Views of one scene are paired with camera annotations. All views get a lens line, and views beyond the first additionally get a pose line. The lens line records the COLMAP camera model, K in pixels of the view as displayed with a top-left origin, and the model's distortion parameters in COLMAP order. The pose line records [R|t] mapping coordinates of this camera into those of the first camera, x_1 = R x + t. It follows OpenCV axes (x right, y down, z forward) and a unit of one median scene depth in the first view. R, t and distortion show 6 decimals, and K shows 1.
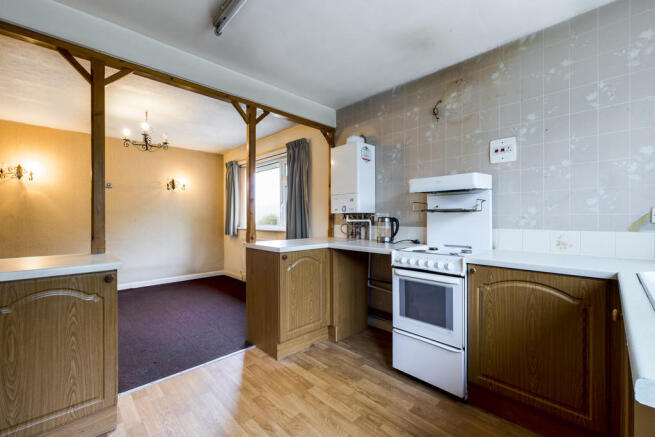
lens RADIAL K [[285.7, 0, 327.5], [0, 285.7, 218.5], [0, 0, 1]] dist [-0.003224, -0.000390]
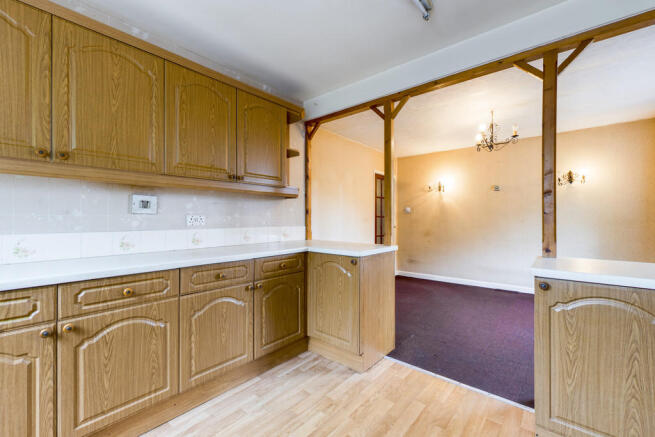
lens RADIAL K [[284.0, 0, 328.2], [0, 284.0, 222.5], [0, 0, 1]] dist [0.111807, -0.000019]
pose [[0.125968, 0.016128, -0.991903, 0.380797], [-0.005243, 0.999865, 0.015591, -0.007257], [0.992020, 0.003236, 0.126036, 0.402044]]
